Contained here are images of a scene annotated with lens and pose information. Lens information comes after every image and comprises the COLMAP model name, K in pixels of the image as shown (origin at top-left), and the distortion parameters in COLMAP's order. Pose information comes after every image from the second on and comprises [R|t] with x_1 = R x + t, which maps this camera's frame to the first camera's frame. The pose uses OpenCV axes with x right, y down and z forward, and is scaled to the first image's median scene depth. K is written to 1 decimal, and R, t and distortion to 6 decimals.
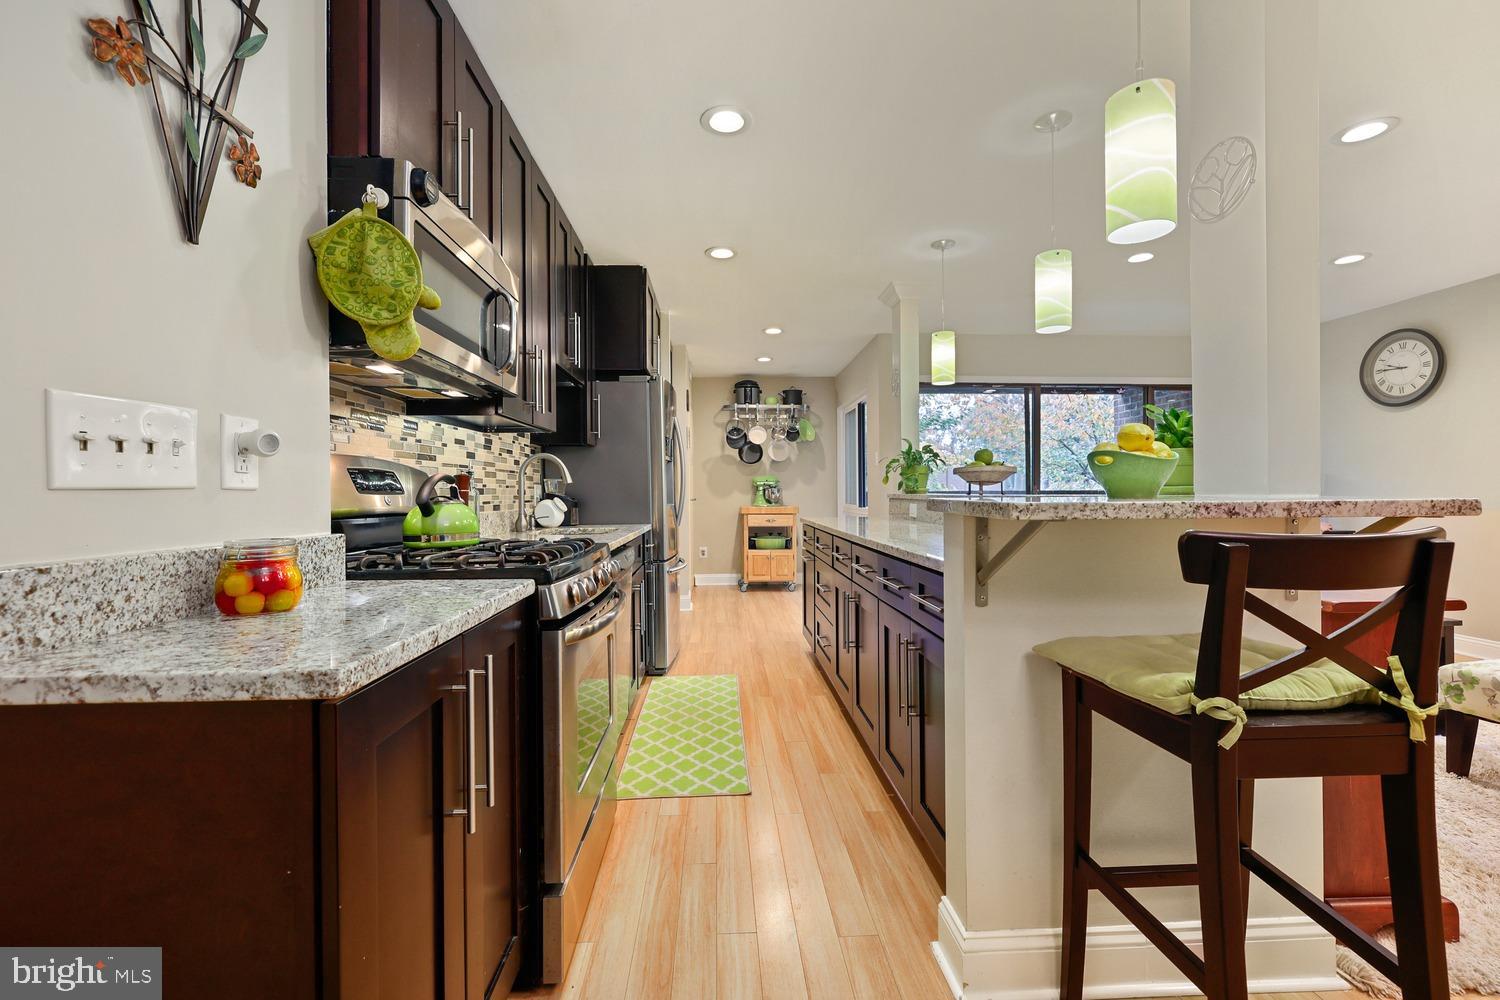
lens RADIAL K [[638.8, 0, 743.6], [0, 638.8, 490.9], [0, 0, 1]] dist [0.000005, 0.000082]
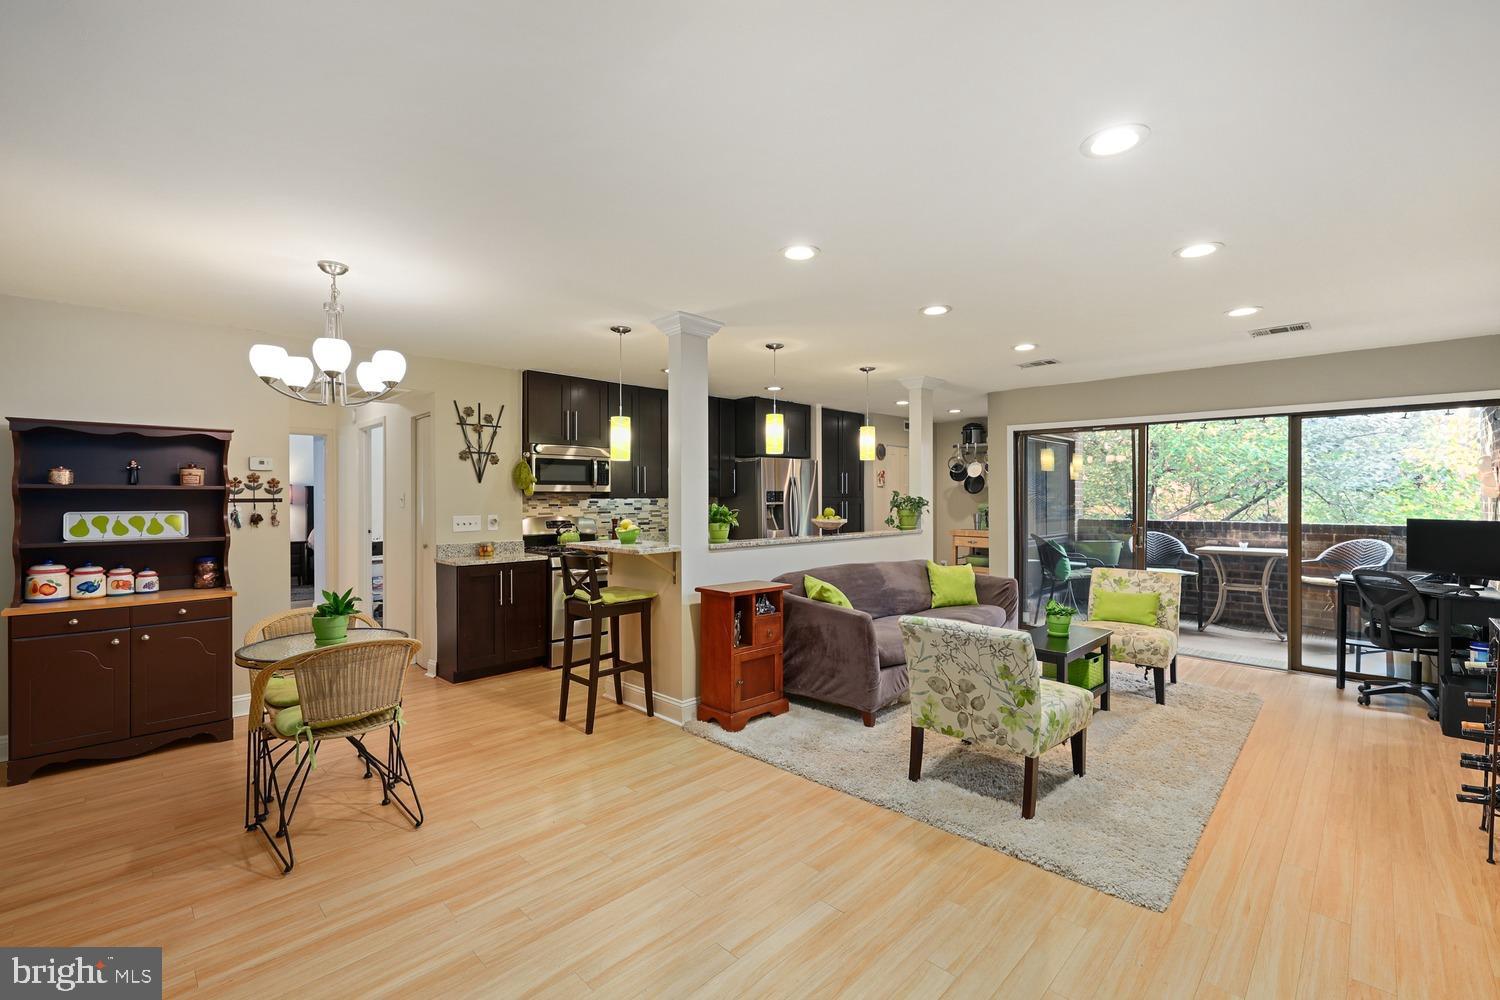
lens RADIAL K [[638.8, 0, 742.3], [0, 638.8, 496.6], [0, 0, 1]] dist [0.000005, 0.000082]
pose [[0.680292, 0.006657, -0.732911, 1.262584], [-0.002368, 0.999973, 0.006885, -0.093594], [0.732938, -0.002949, 0.680289, -0.274070]]
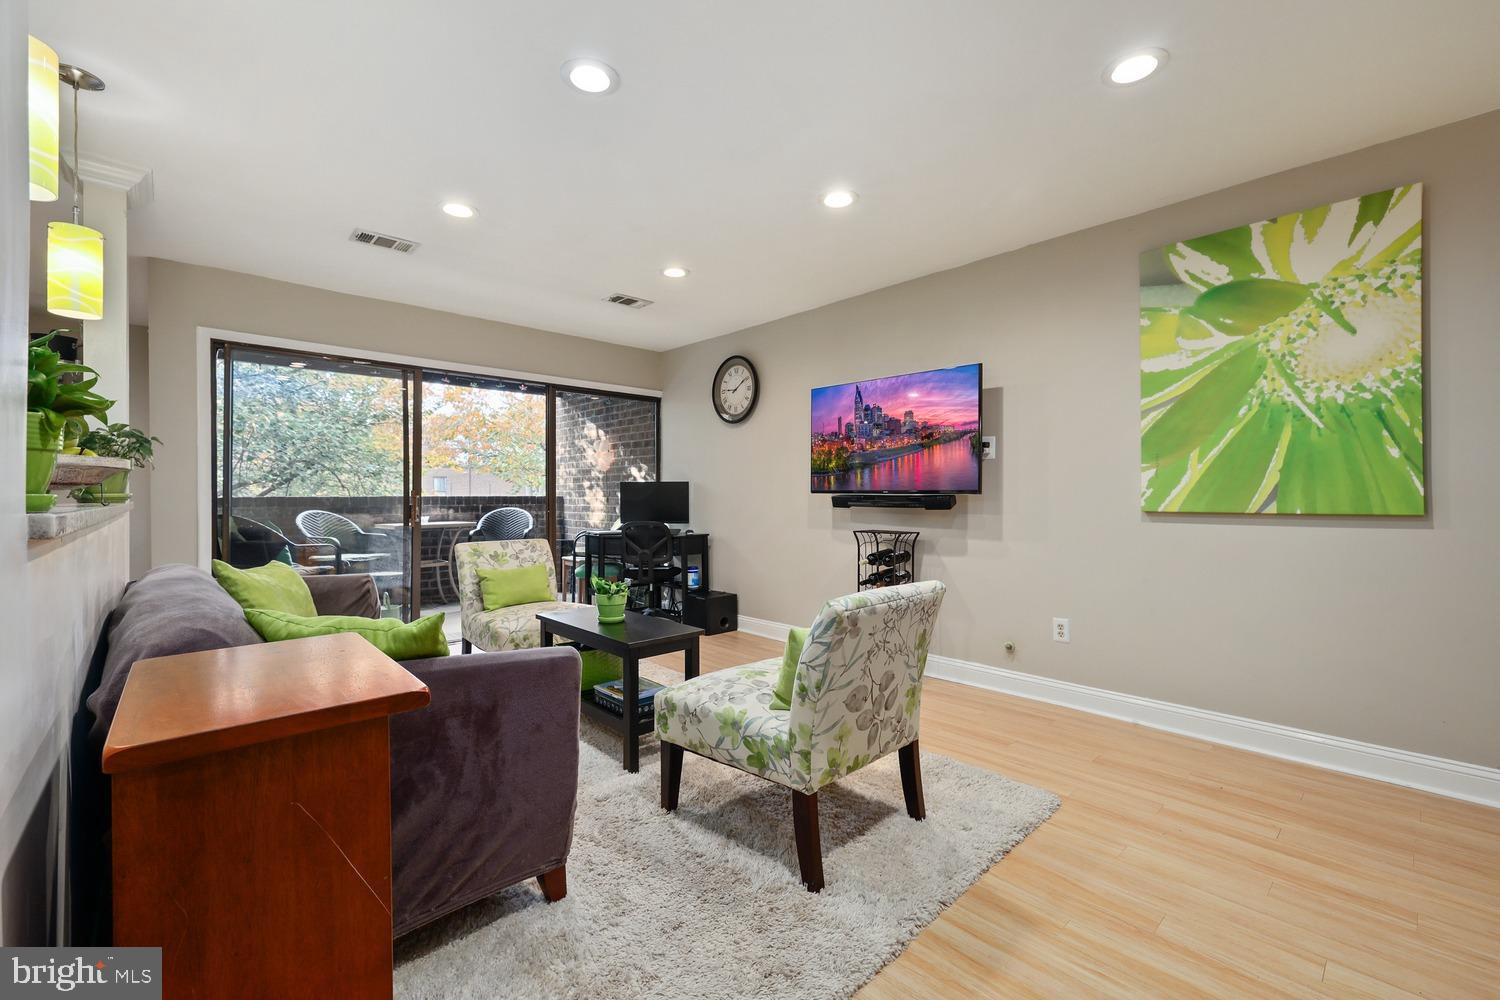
lens RADIAL K [[638.8, 0, 760.2], [0, 638.8, 491.9], [0, 0, 1]] dist [0.000005, 0.000082]
pose [[0.756929, 0.005099, 0.653477, 0.412945], [-0.001272, 0.999979, -0.006330, -0.004795], [-0.653495, 0.003960, 0.756920, 0.144113]]
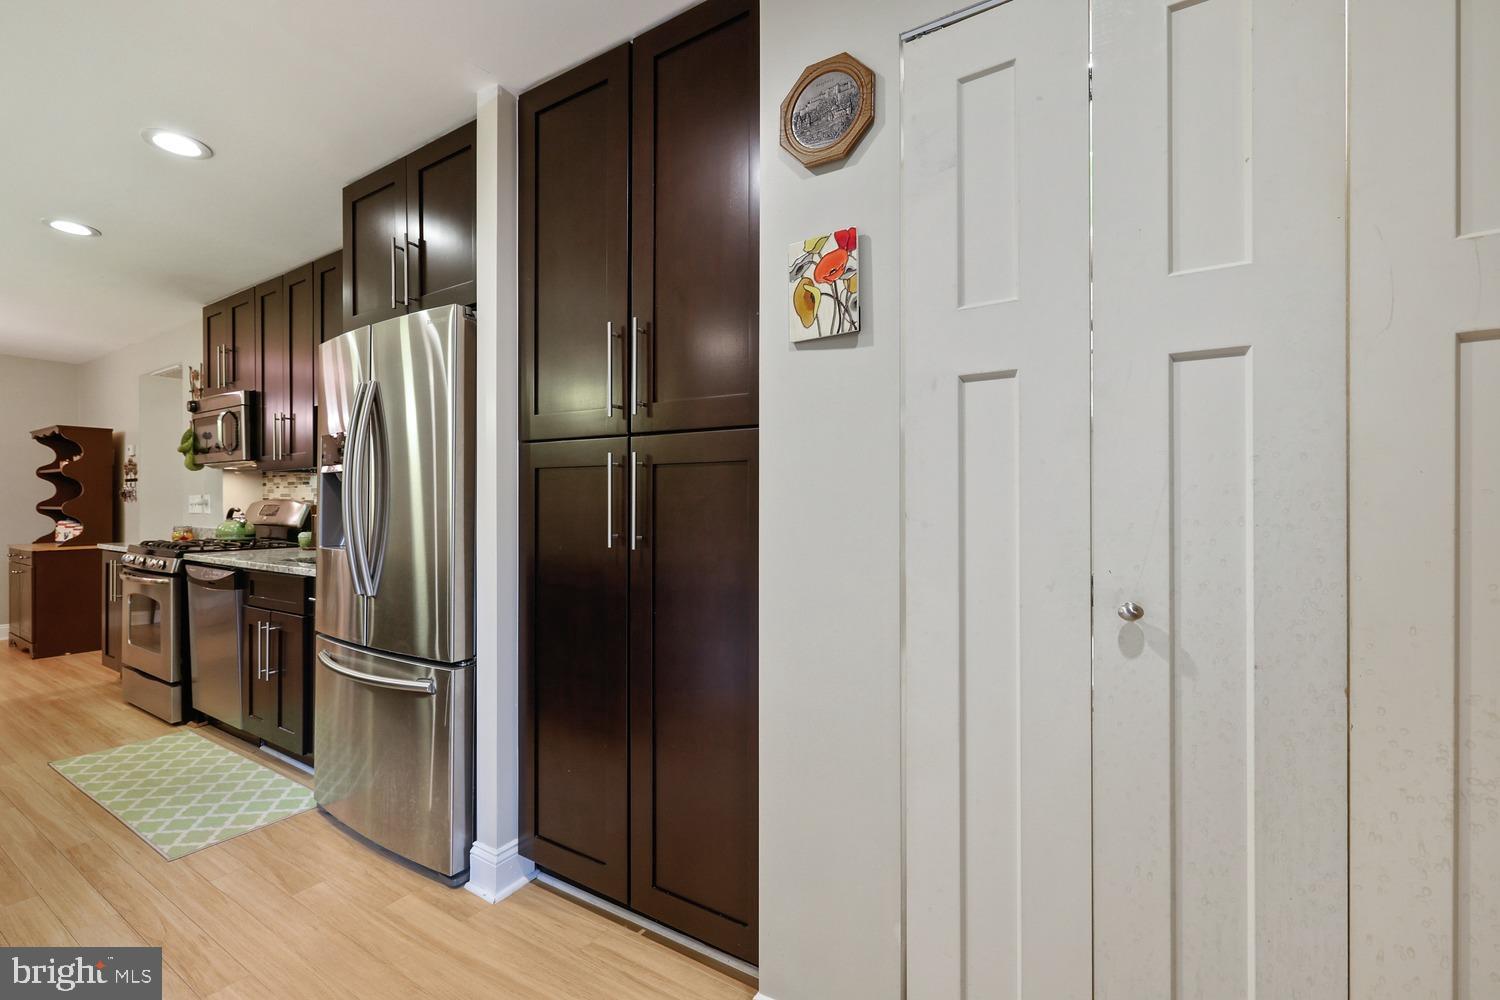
lens RADIAL K [[638.8, 0, 765.7], [0, 638.8, 490.1], [0, 0, 1]] dist [0.000005, 0.000082]
pose [[-0.557977, 0.005786, -0.829836, 0.176416], [0.014384, 0.999893, -0.002700, -0.029139], [0.829732, -0.013443, -0.558000, 1.922867]]
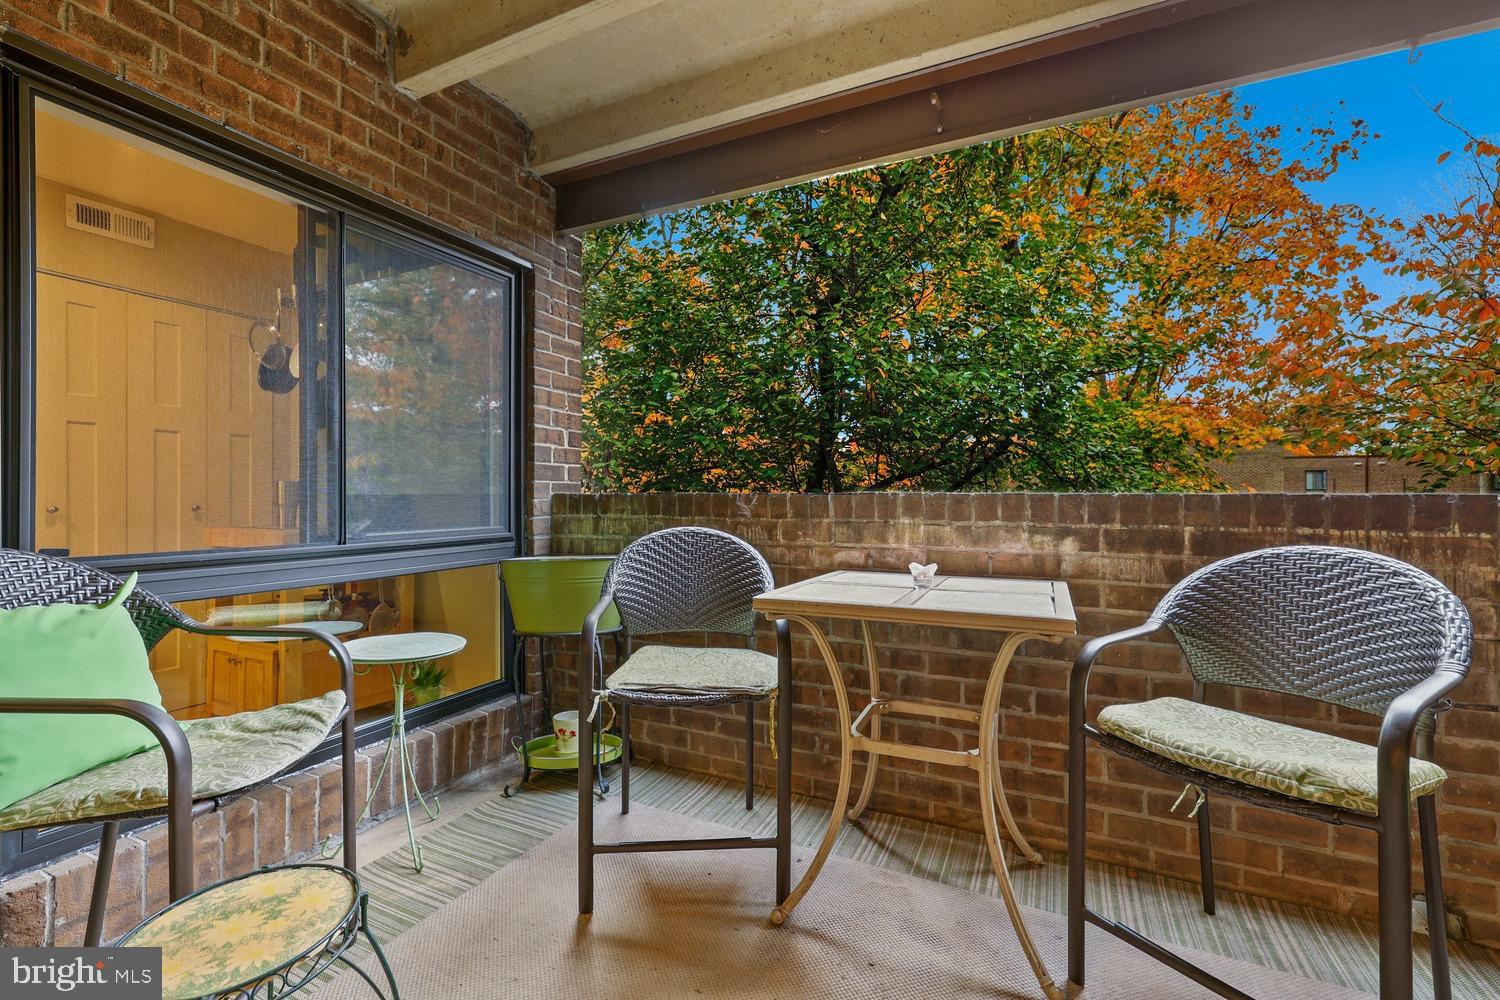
lens RADIAL K [[638.8, 0, 751.6], [0, 638.8, 502.1], [0, 0, 1]] dist [0.000005, 0.000082]
pose [[0.886153, 0.012738, -0.463218, 0.992370], [-0.005749, 0.999847, 0.016497, -0.000945], [0.463357, -0.011956, 0.886091, 1.639130]]
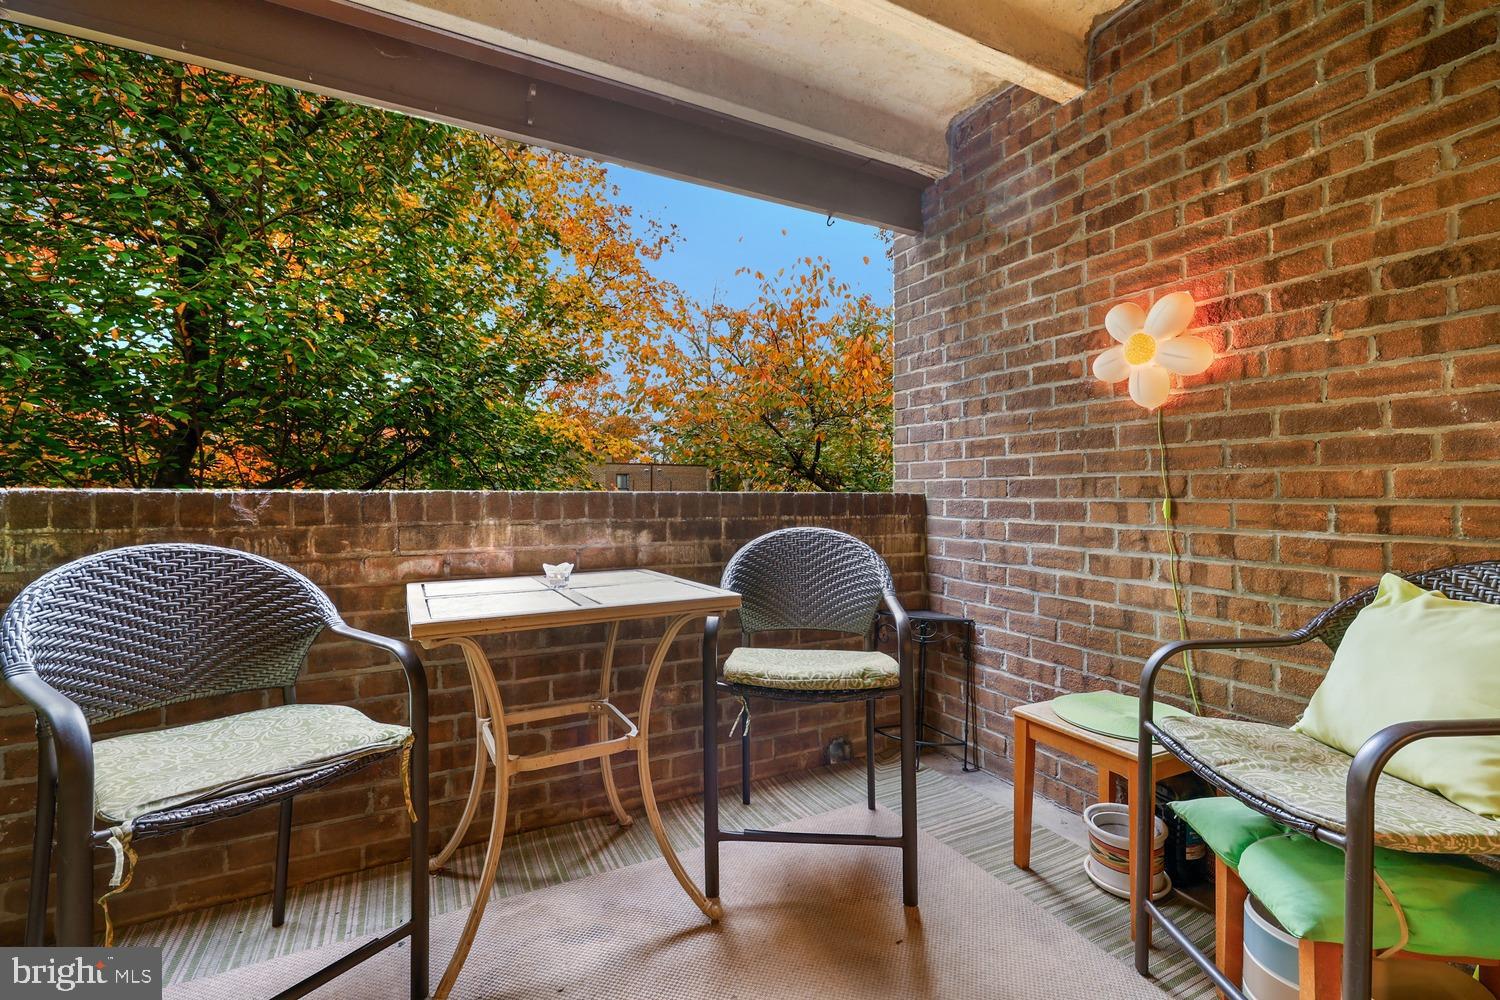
lens RADIAL K [[638.8, 0, 742.9], [0, 638.8, 496.1], [0, 0, 1]] dist [0.000005, 0.000082]
pose [[0.907387, 0.003740, 0.420279, 0.799671], [-0.006400, 0.999967, 0.004919, -0.000813], [-0.420247, -0.007154, 0.907382, 1.637398]]
